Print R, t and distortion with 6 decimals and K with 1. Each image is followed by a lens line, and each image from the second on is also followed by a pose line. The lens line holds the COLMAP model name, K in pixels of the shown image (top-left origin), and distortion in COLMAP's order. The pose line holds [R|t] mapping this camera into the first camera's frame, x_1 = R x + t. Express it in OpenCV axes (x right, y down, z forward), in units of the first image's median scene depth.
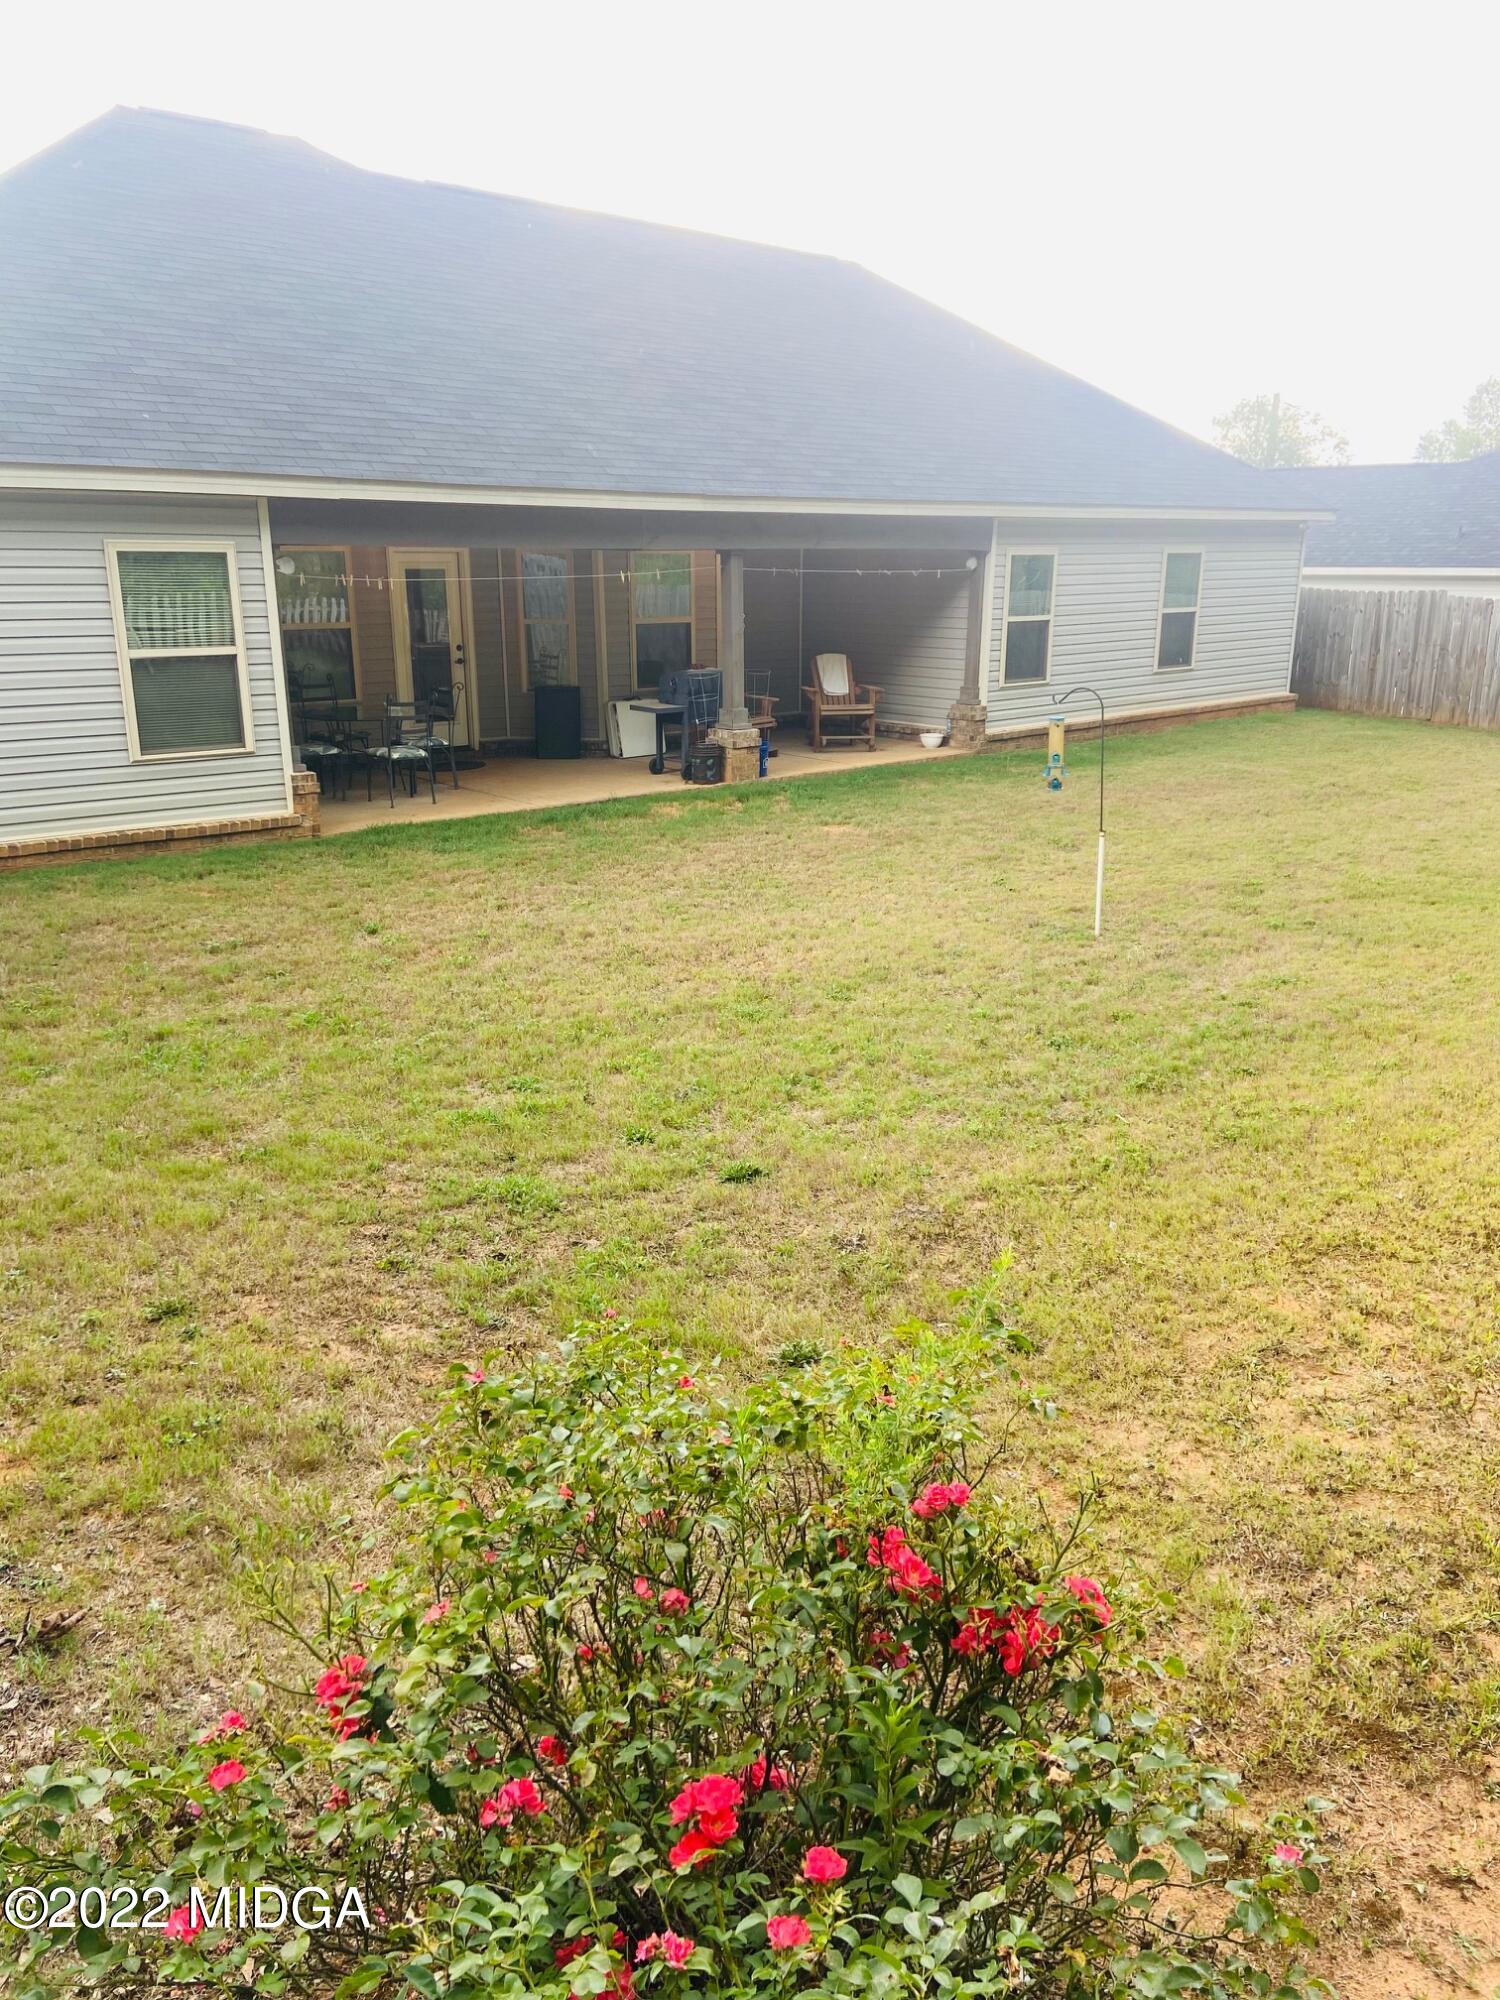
lens RADIAL K [[1512.3, 0, 750.0], [0, 1512.3, 1000.0], [0, 0, 1]] dist [0.131541, -0.173408]
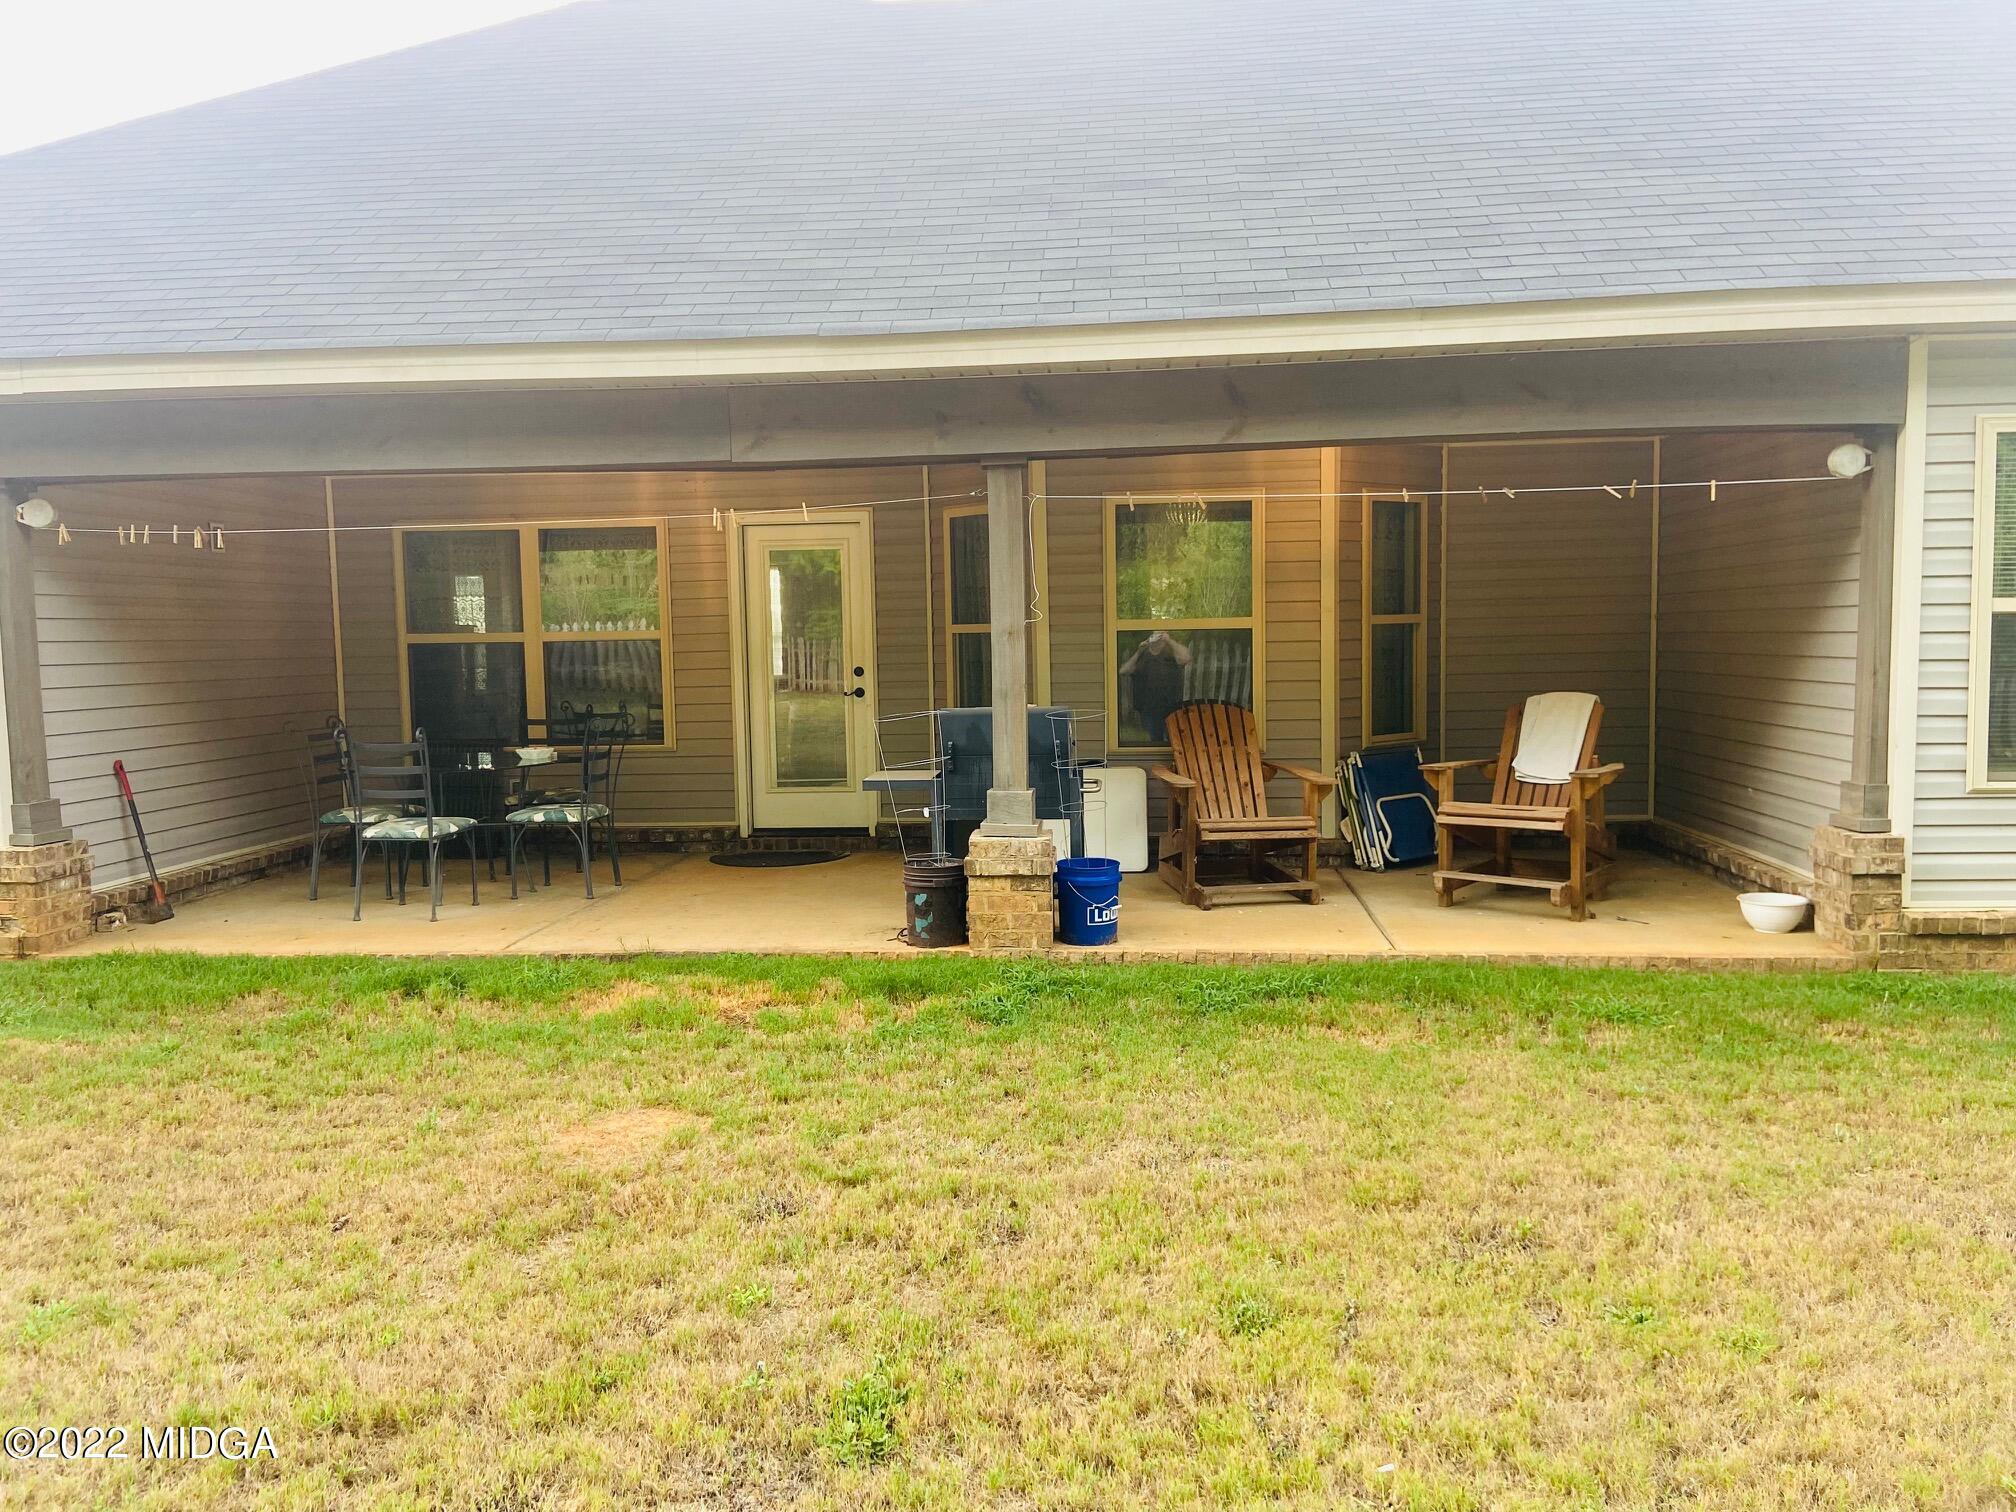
lens RADIAL K [[1524.4, 0, 1008.0], [0, 1524.4, 756.0], [0, 0, 1]] dist [0.131541, -0.173408]
pose [[0.672893, 0.043749, -0.738445, 0.285337], [-0.190215, 0.974916, -0.115571, -0.130173], [0.714866, 0.218230, 0.664336, 0.605702]]
